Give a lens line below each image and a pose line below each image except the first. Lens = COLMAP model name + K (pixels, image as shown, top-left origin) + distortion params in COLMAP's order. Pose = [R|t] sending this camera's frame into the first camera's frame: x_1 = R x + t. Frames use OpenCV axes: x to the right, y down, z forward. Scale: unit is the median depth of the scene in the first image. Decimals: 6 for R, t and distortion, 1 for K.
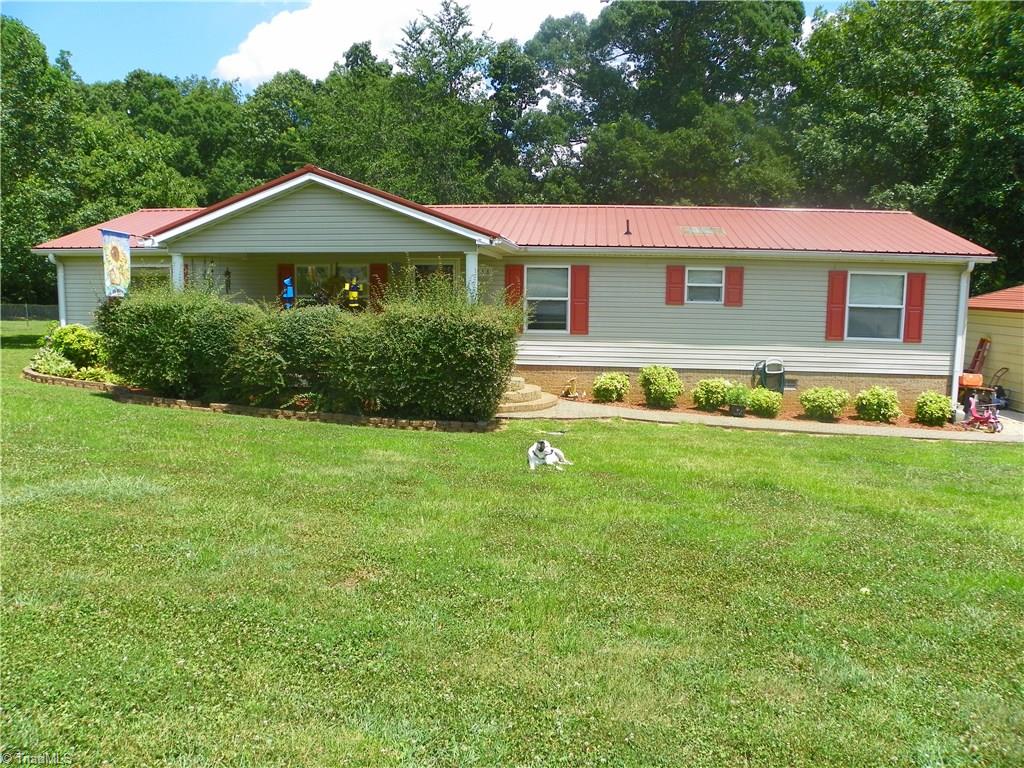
lens RADIAL K [[783.1, 0, 512.1], [0, 783.1, 384.1], [0, 0, 1]] dist [-0.079779, 0.000192]
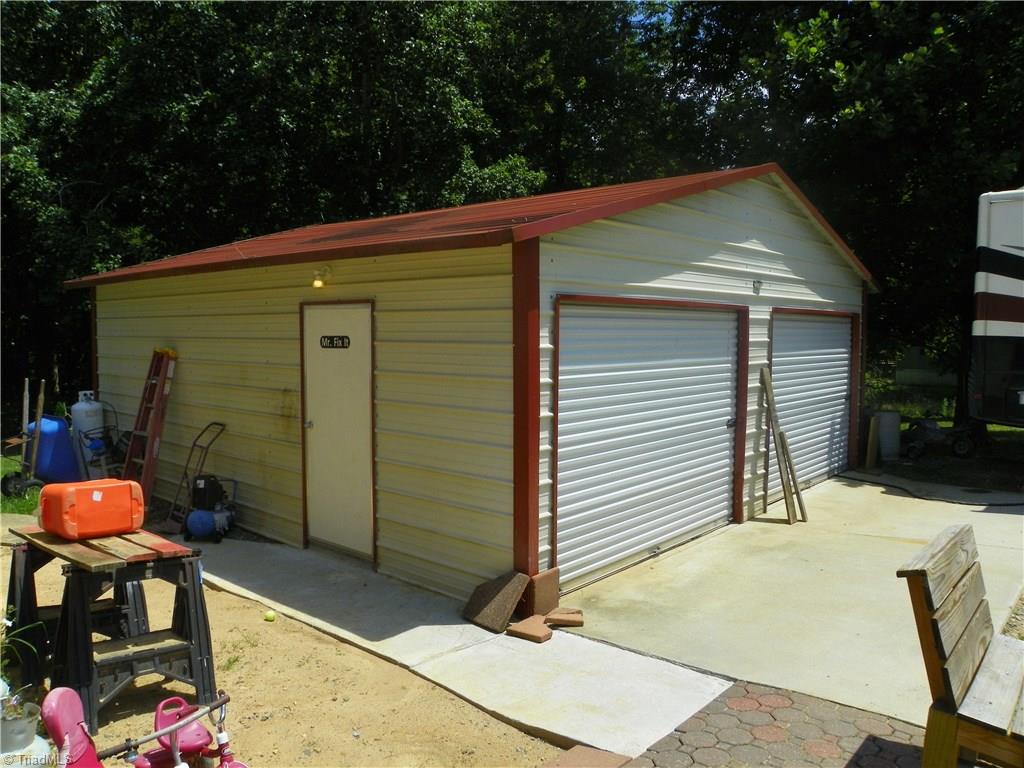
lens RADIAL K [[783.1, 0, 511.7], [0, 783.1, 383.4], [0, 0, 1]] dist [-0.079779, 0.000192]
pose [[0.574662, -0.063821, 0.815898, 0.393971], [0.098060, 0.995142, 0.008775, -0.028891], [-0.812495, 0.074964, 0.578129, 0.612262]]
